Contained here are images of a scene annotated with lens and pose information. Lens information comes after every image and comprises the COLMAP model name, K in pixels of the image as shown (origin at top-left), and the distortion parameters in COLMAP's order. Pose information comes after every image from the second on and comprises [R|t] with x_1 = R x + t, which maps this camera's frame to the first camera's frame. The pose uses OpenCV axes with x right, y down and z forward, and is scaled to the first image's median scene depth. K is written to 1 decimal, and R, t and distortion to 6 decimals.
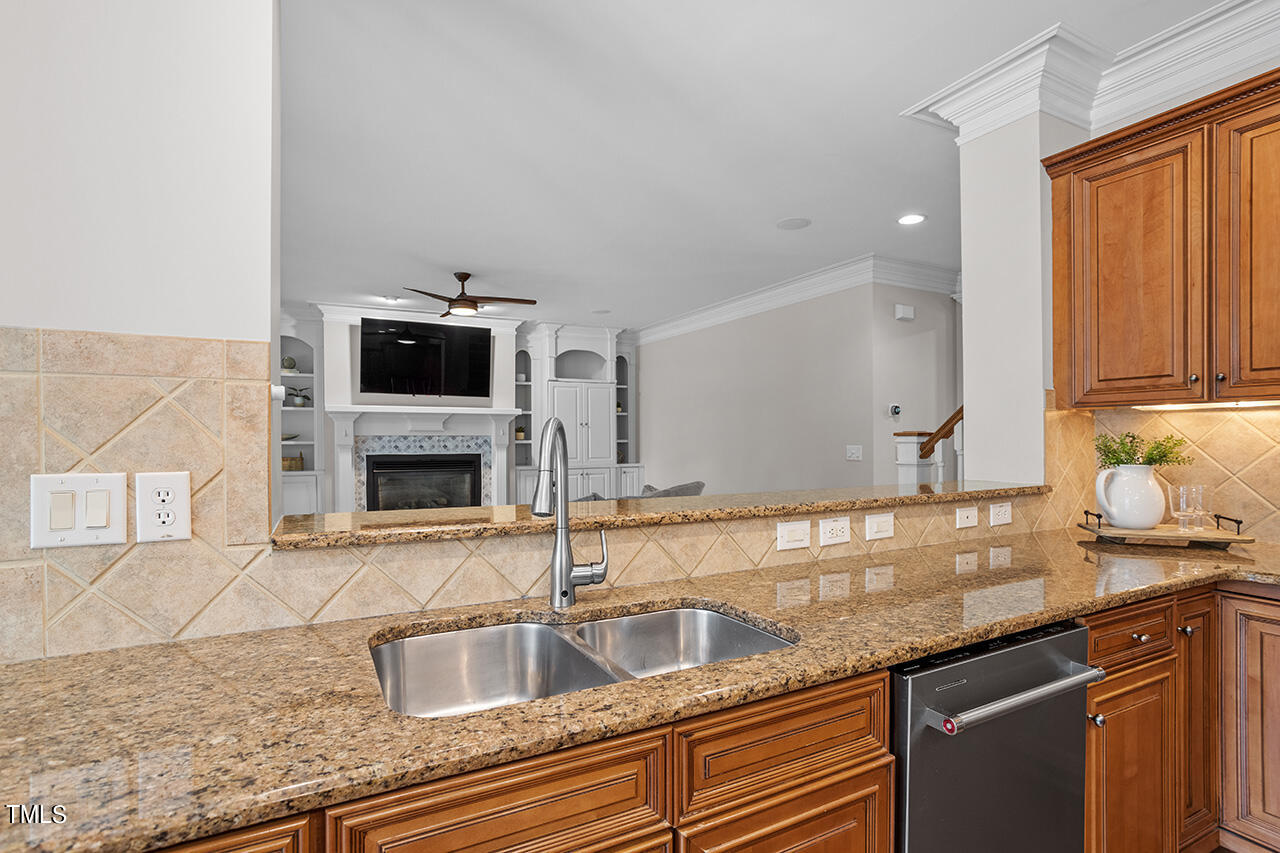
lens RADIAL K [[636.8, 0, 634.5], [0, 636.8, 442.1], [0, 0, 1]] dist [-0.067157, 0.048806]
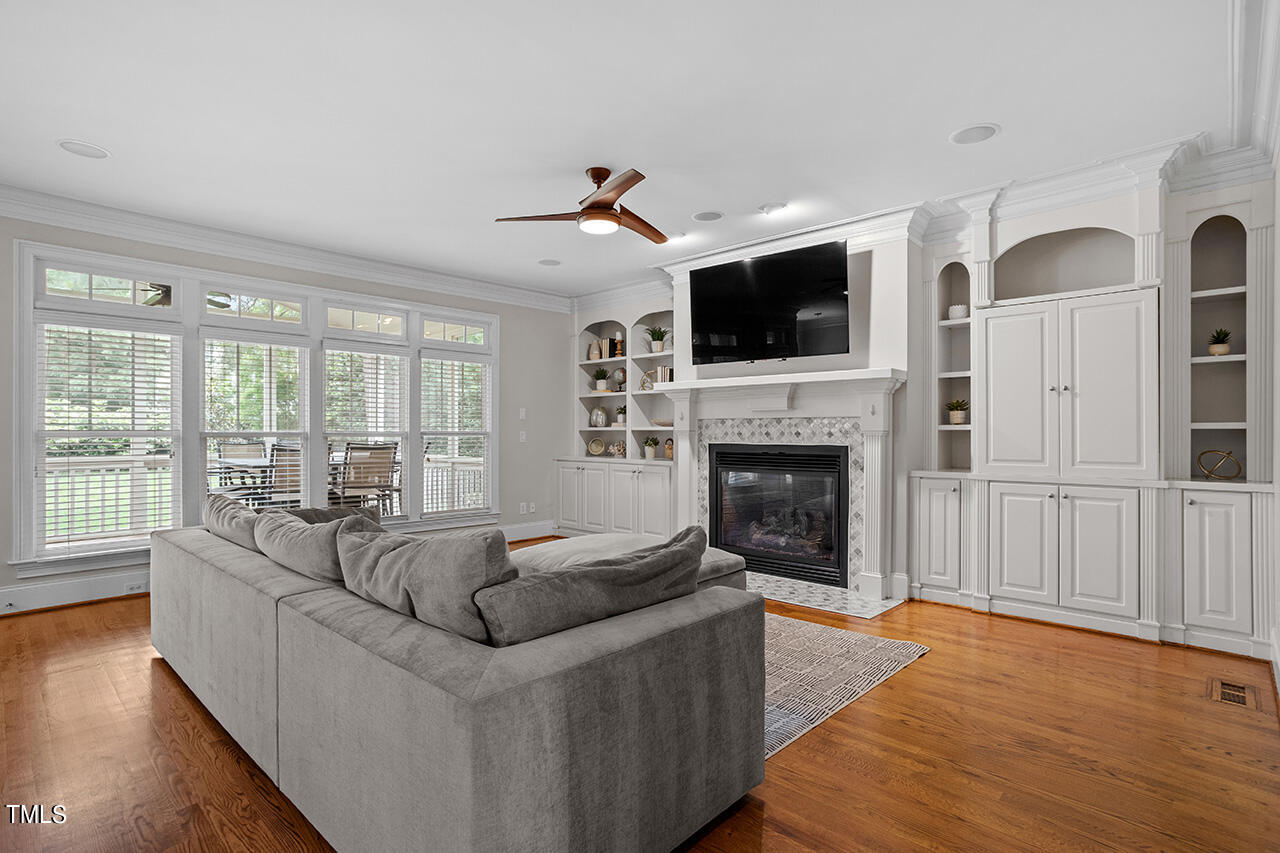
lens RADIAL K [[636.8, 0, 634.5], [0, 636.8, 442.1], [0, 0, 1]] dist [-0.067157, 0.048806]
pose [[0.329806, 0.017316, -0.943890, 0.875300], [-0.006022, 0.999850, 0.016239, 0.018492], [0.944030, 0.000329, 0.329861, 1.939710]]
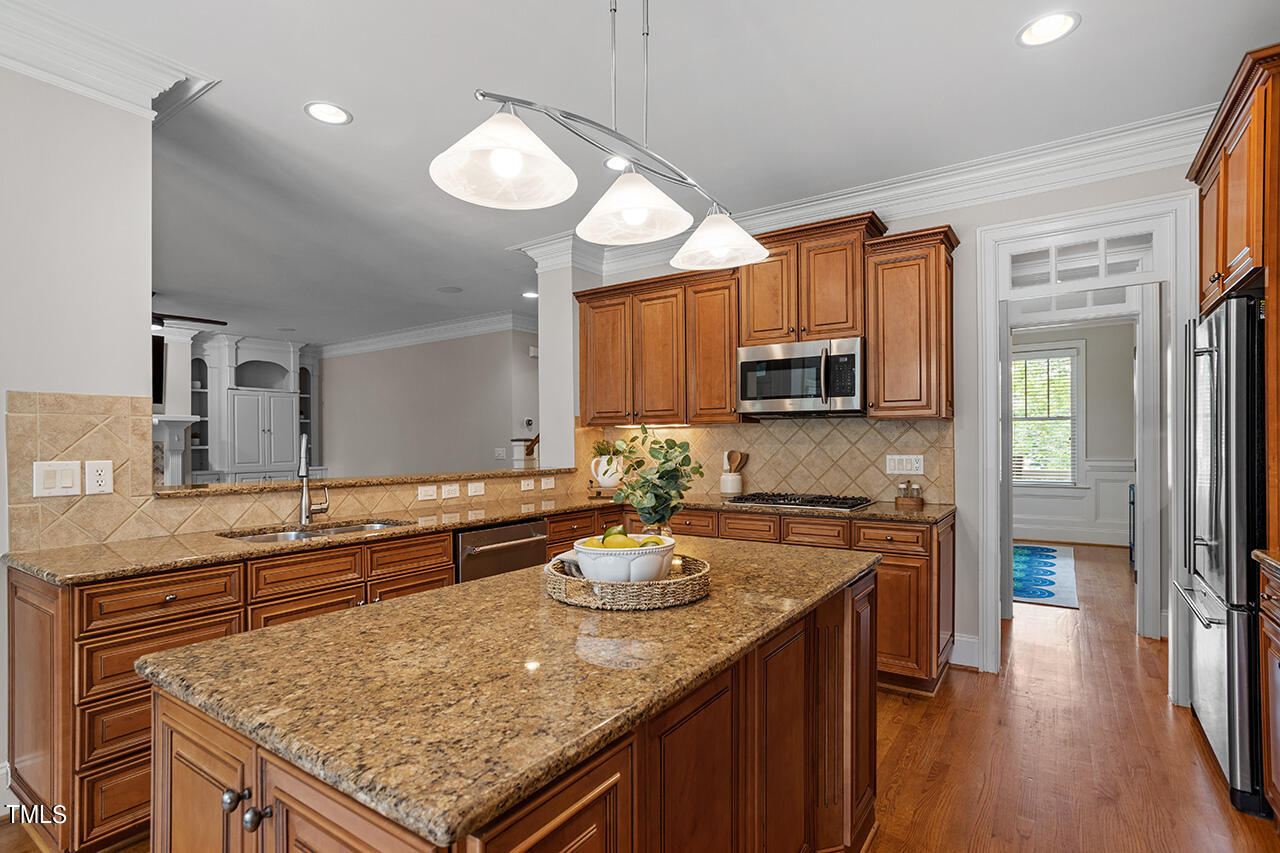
lens RADIAL K [[636.8, 0, 634.5], [0, 636.8, 442.1], [0, 0, 1]] dist [-0.067157, 0.048806]
pose [[0.886379, -0.003261, 0.462949, -0.062475], [0.006606, 0.999962, -0.005605, 0.004465], [-0.462913, 0.008027, 0.886367, -0.758696]]
